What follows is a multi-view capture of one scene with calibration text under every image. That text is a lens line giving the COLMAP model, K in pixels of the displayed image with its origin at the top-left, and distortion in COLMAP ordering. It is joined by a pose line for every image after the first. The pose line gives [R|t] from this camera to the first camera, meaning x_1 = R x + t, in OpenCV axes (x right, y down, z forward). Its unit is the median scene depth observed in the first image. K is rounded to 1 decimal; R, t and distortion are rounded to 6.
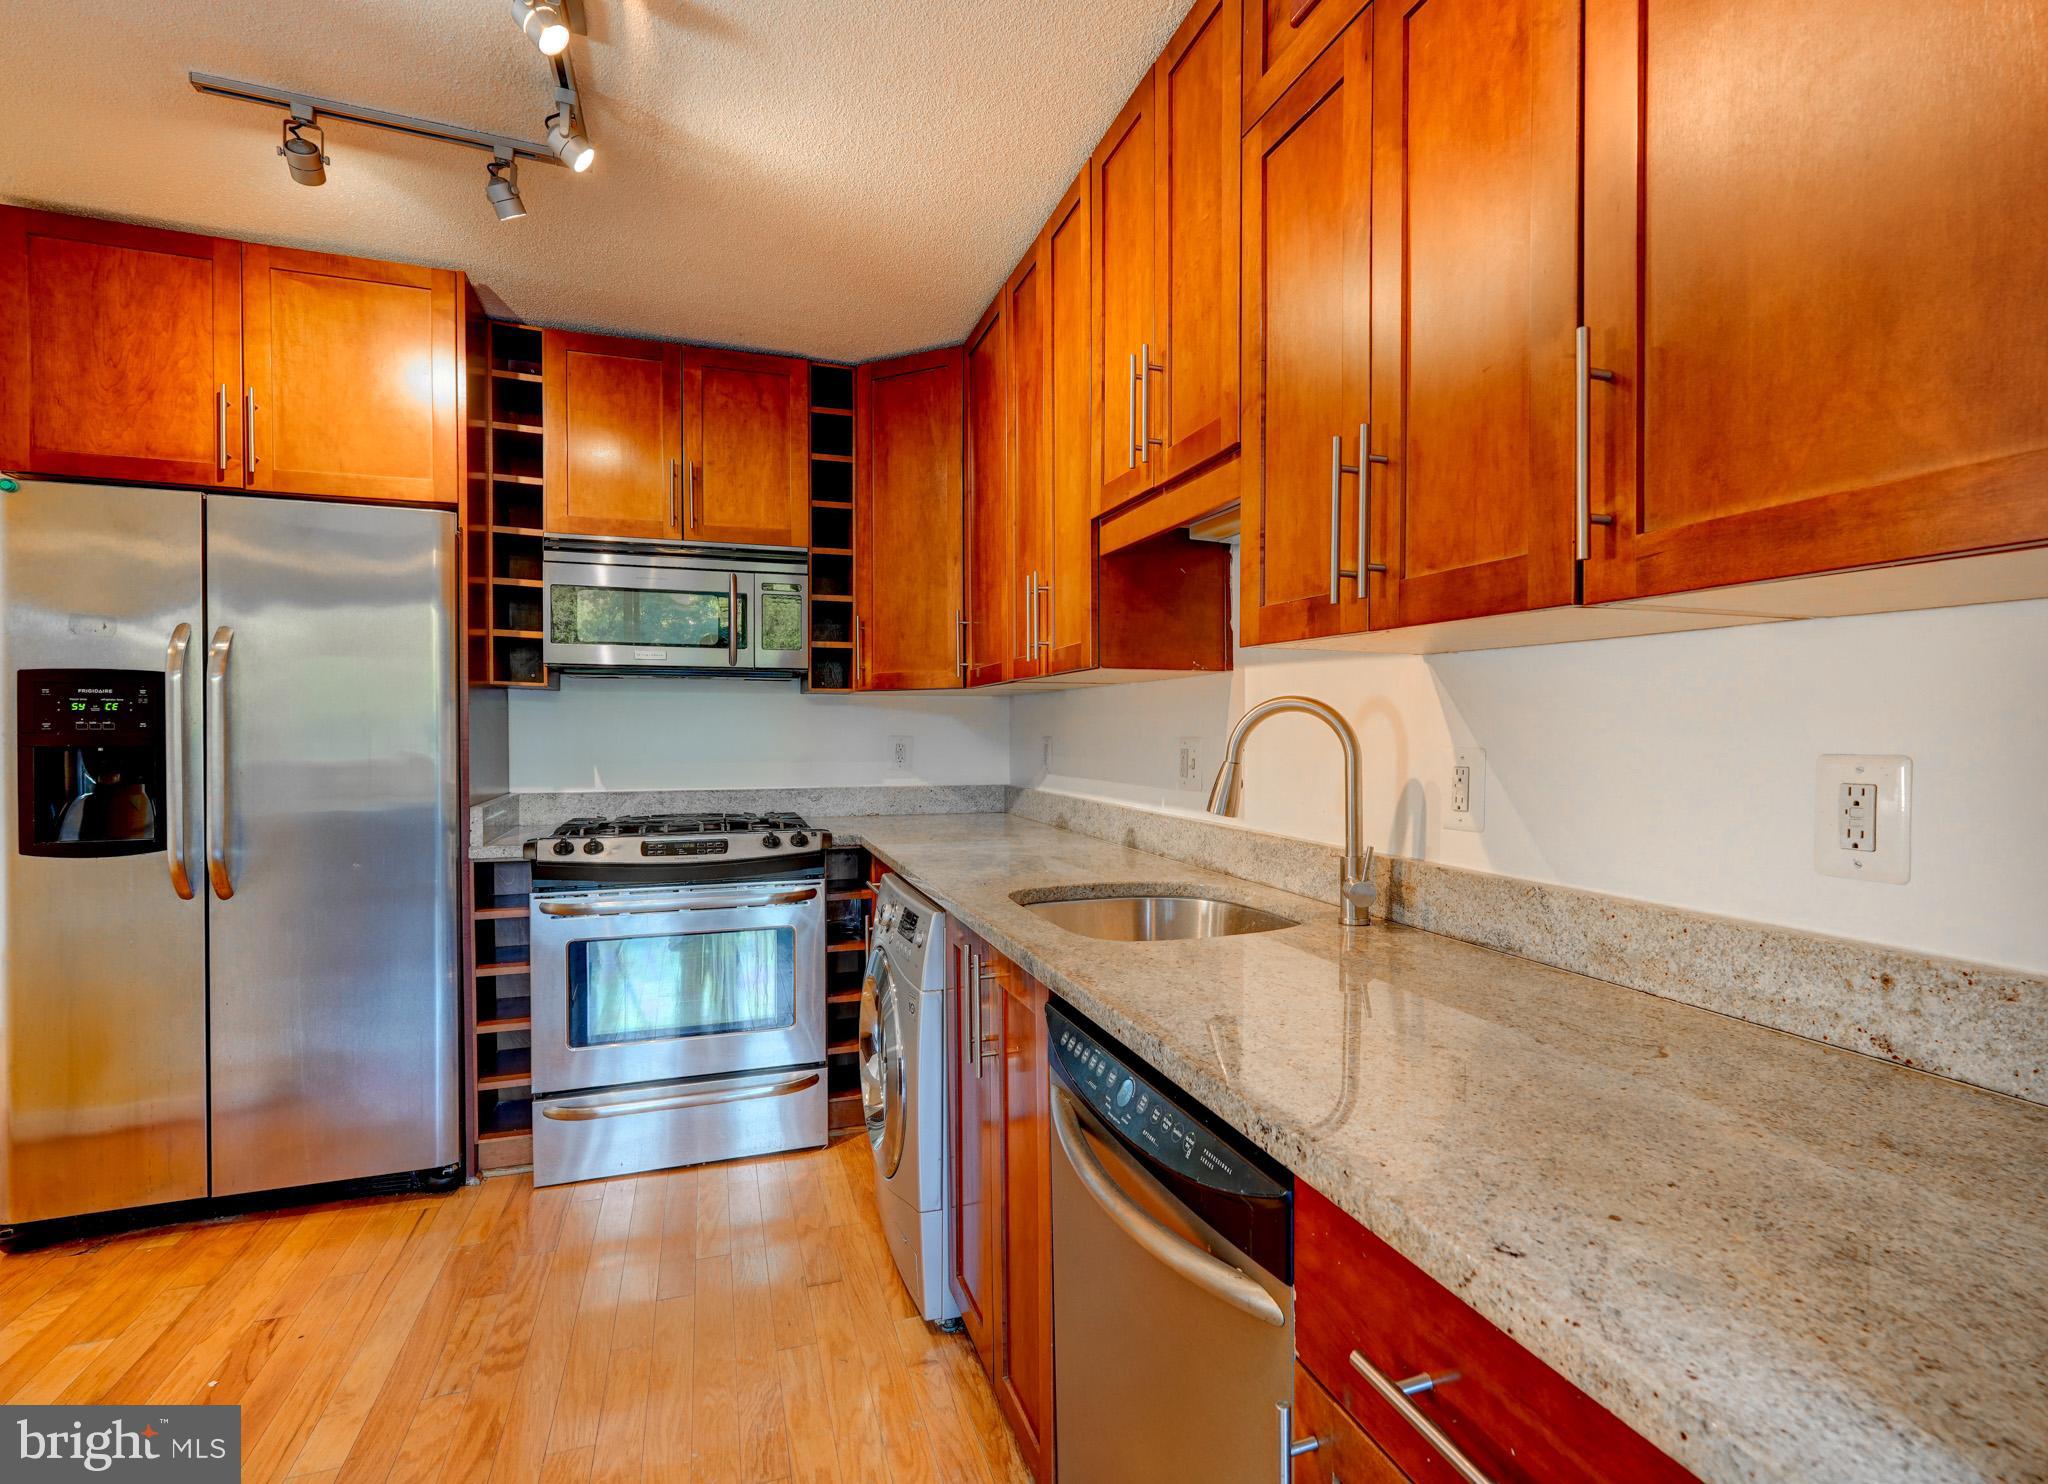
lens RADIAL K [[999.7, 0, 1062.8], [0, 999.7, 743.1], [0, 0, 1]] dist [-0.007584, 0.008366]
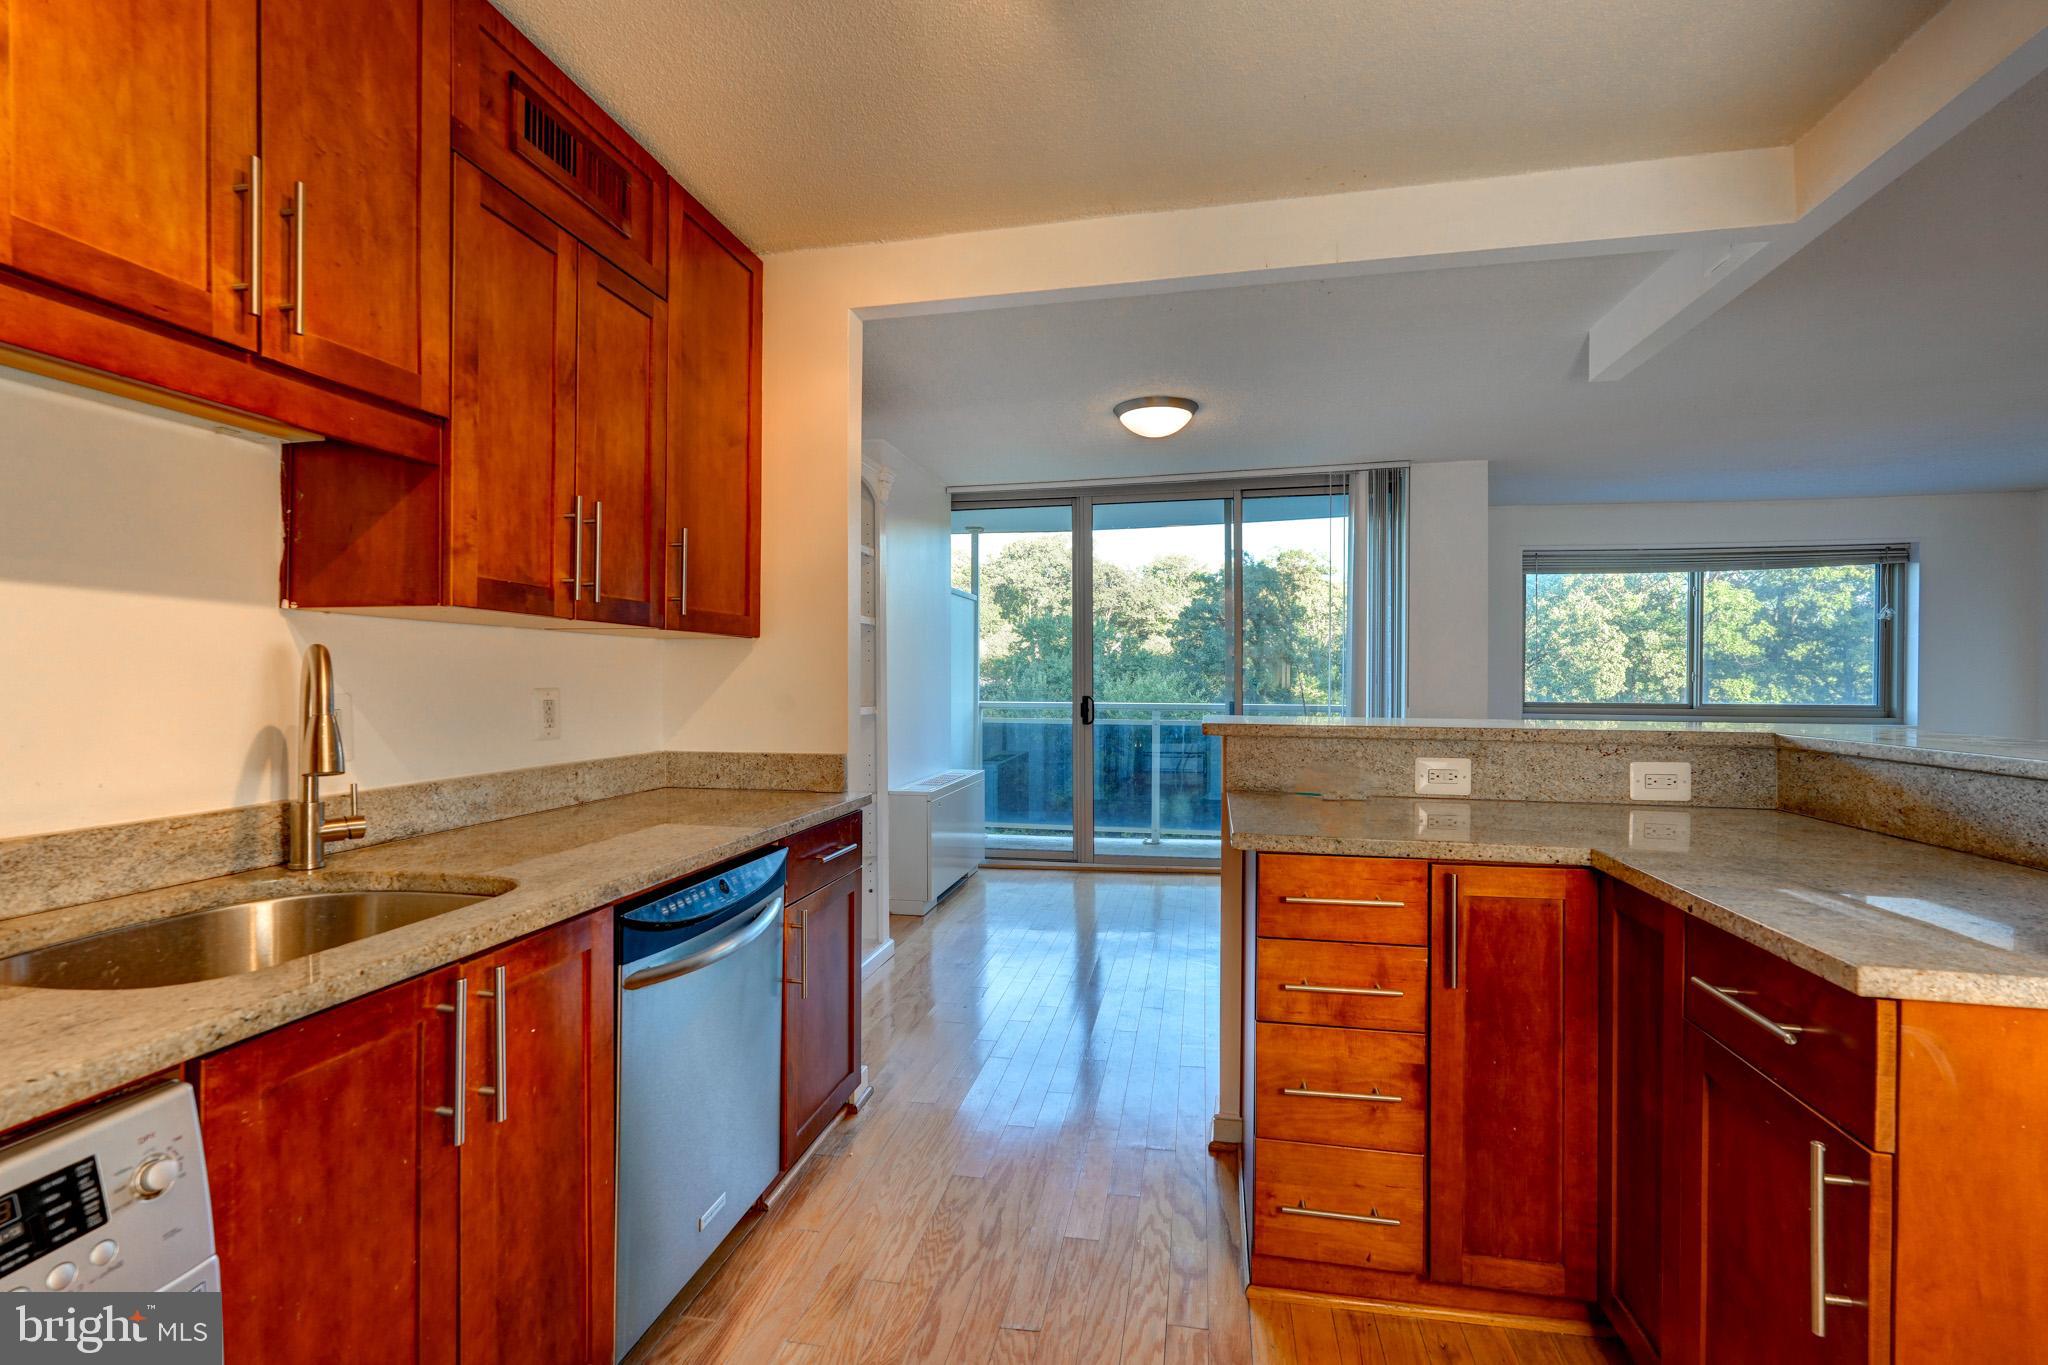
lens RADIAL K [[899.1, 0, 1033.0], [0, 899.1, 680.7], [0, 0, 1]] dist [0.001125, 0.001386]
pose [[-0.860182, -0.006695, 0.509942, -0.560755], [0.003834, 0.999801, 0.019593, -0.018532], [-0.509972, 0.018809, -0.859985, 0.965382]]
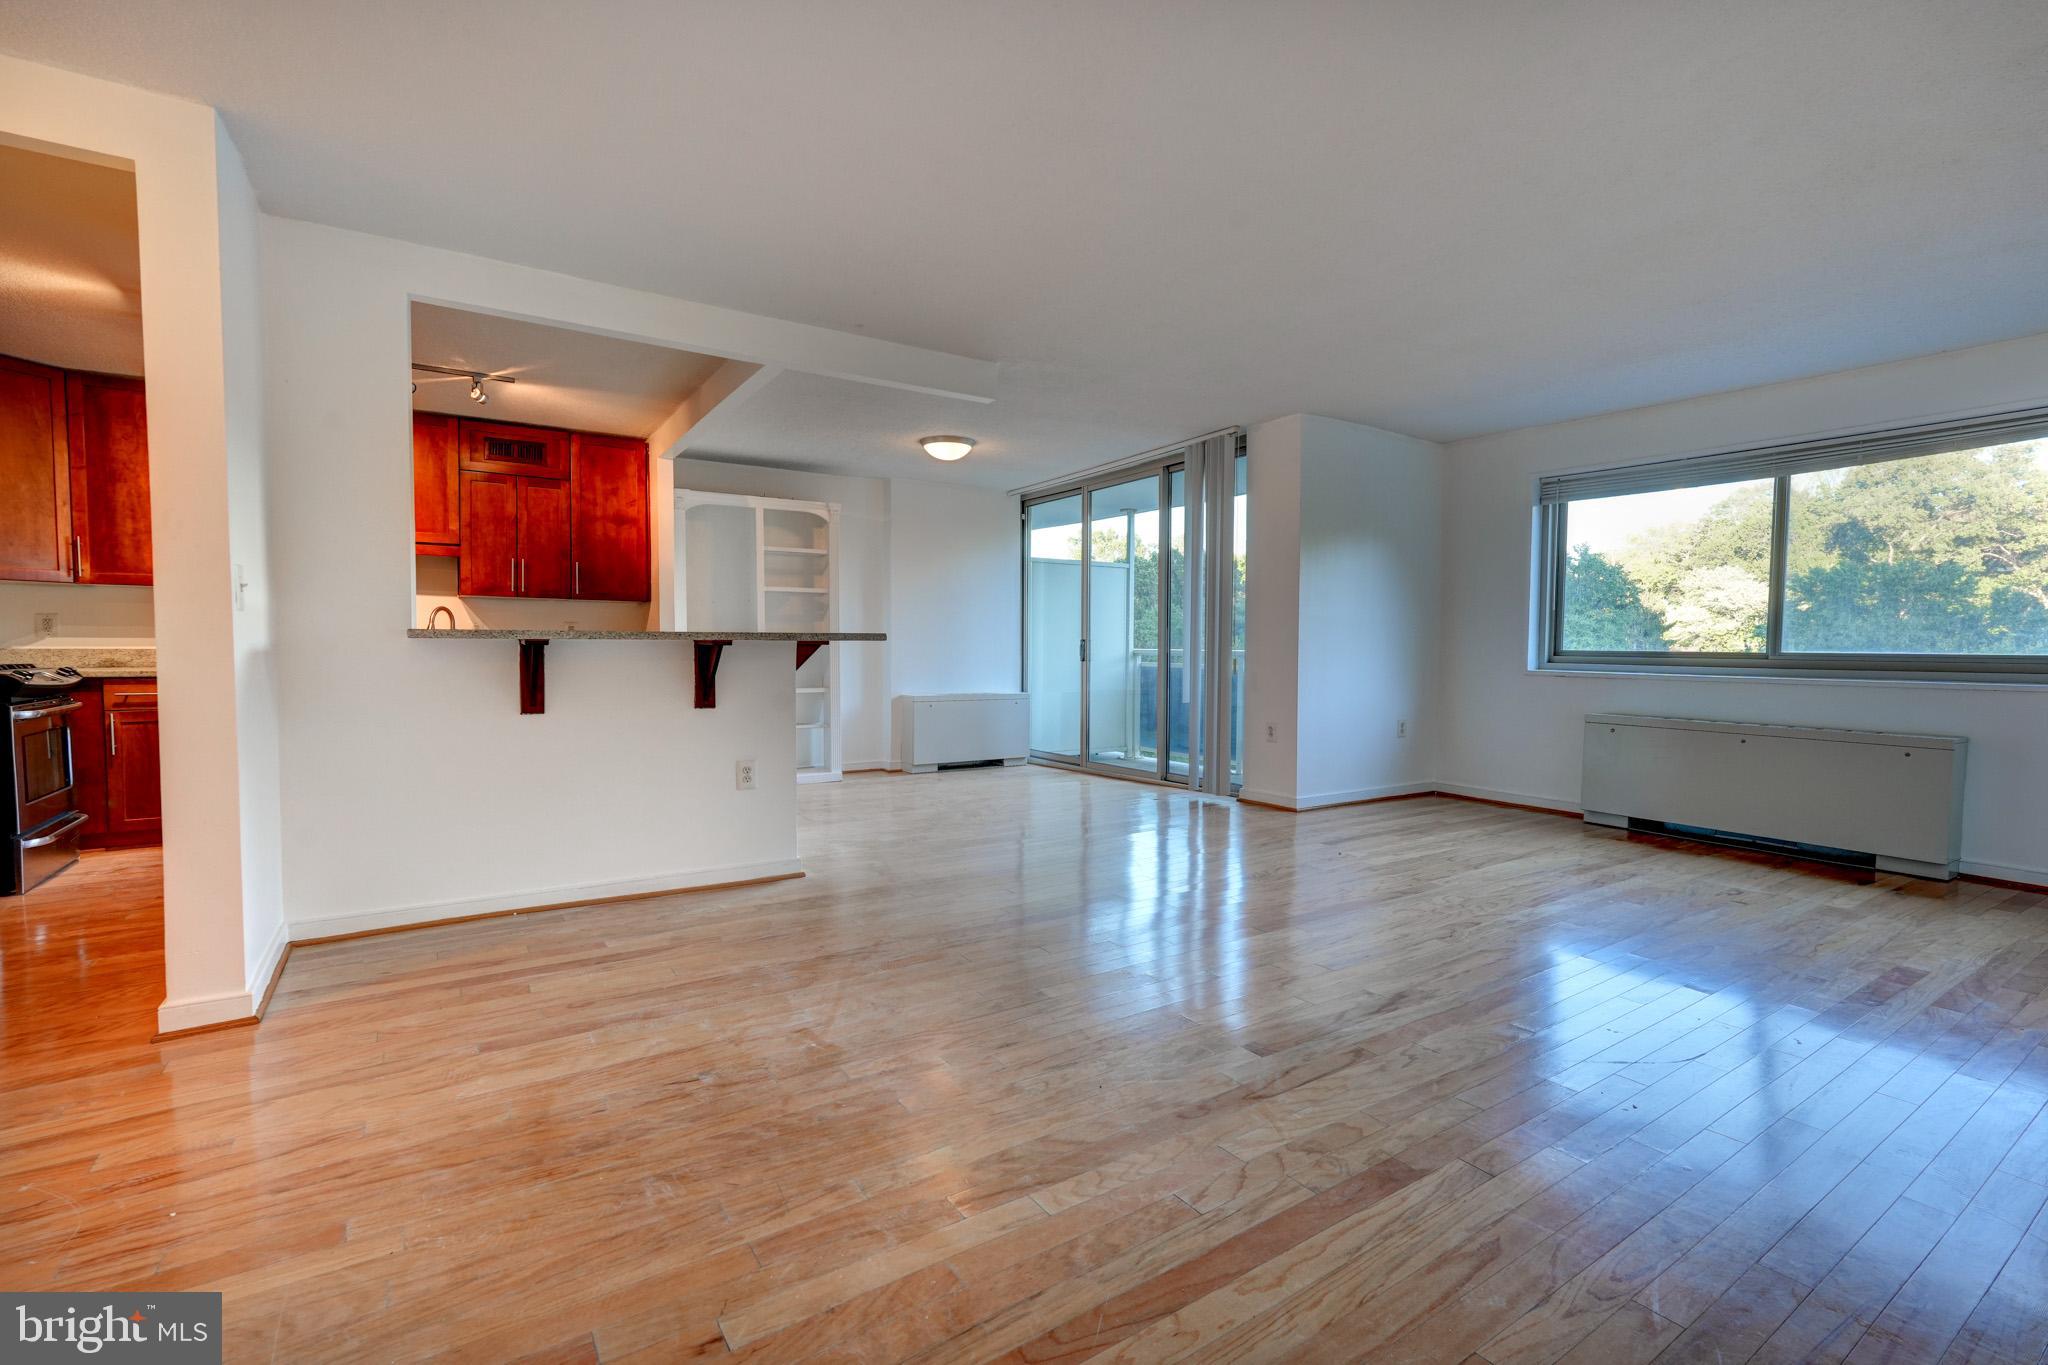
lens RADIAL K [[910.7, 0, 1026.6], [0, 910.7, 684.3], [0, 0, 1]] dist [-0.011854, 0.006983]
pose [[-0.236876, -0.045127, 0.970491, -2.499618], [0.008846, 0.998779, 0.048602, 0.068524], [-0.971500, 0.020098, -0.236188, -0.221977]]
